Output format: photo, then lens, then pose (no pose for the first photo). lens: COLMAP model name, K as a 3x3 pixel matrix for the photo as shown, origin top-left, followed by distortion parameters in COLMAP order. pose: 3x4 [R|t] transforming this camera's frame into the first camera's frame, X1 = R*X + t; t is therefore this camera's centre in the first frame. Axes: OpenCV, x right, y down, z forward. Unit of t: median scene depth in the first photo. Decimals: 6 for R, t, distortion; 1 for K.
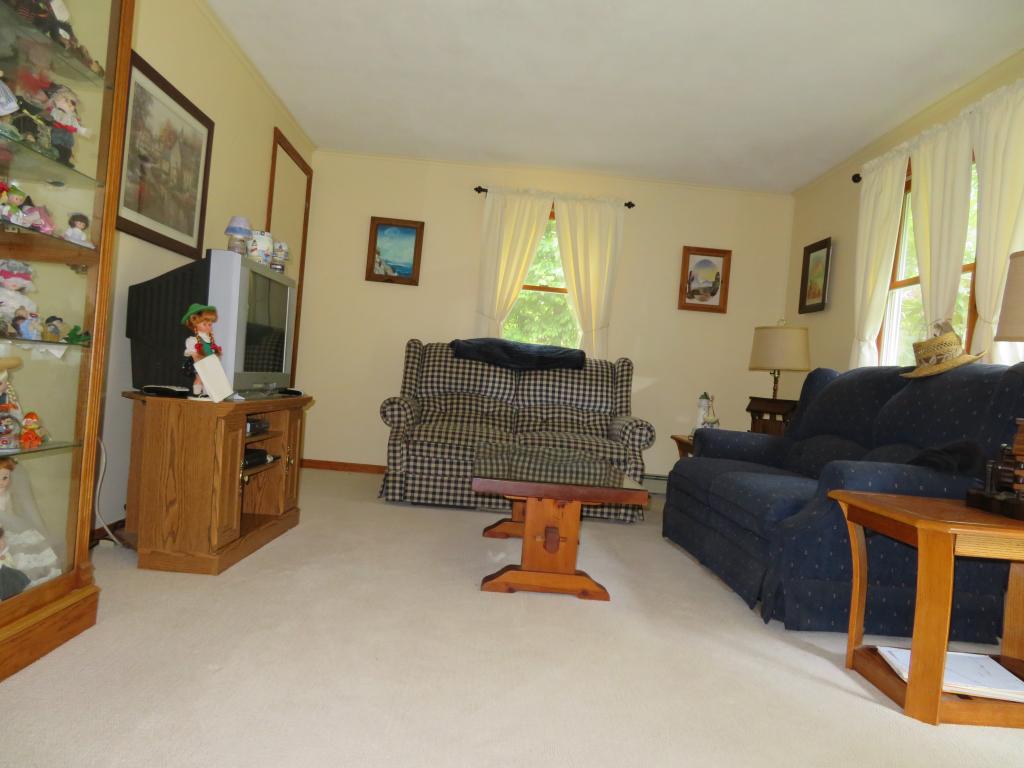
lens RADIAL K [[735.7, 0, 511.3], [0, 735.7, 381.8], [0, 0, 1]] dist [-0.003209, -0.008384]
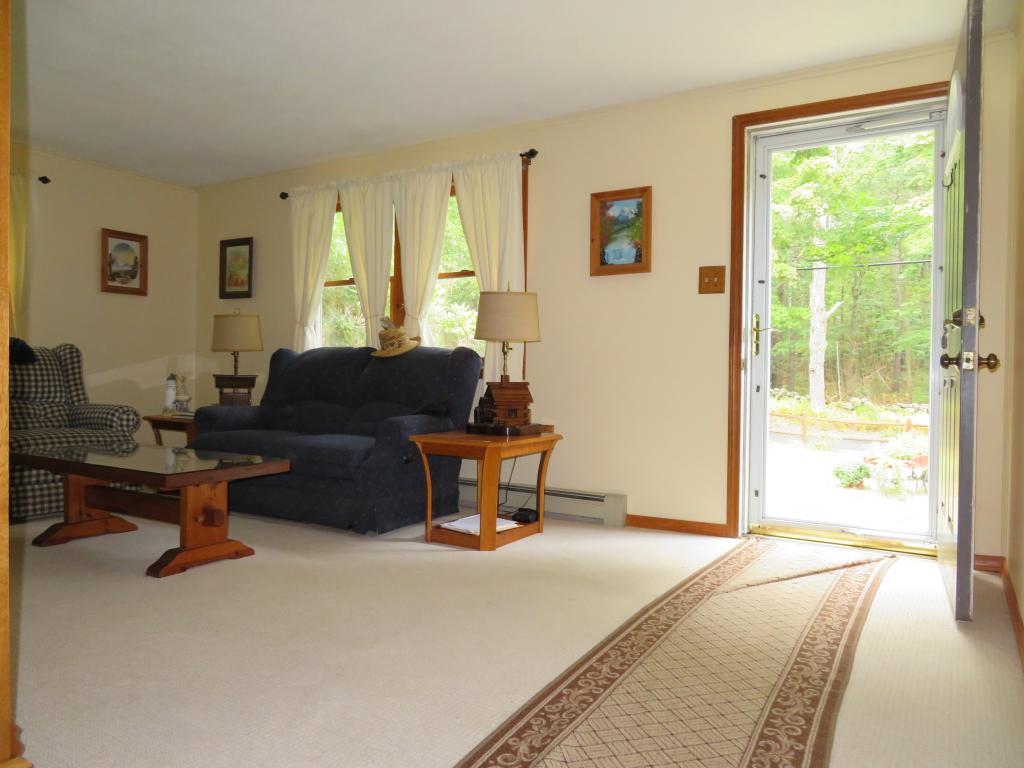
lens RADIAL K [[735.7, 0, 516.7], [0, 735.7, 382.7], [0, 0, 1]] dist [-0.003209, -0.008384]
pose [[0.537710, -0.091213, 0.838181, -0.393091], [0.036169, 0.995711, 0.085153, -0.049044], [-0.842354, -0.015471, 0.538703, -0.022213]]
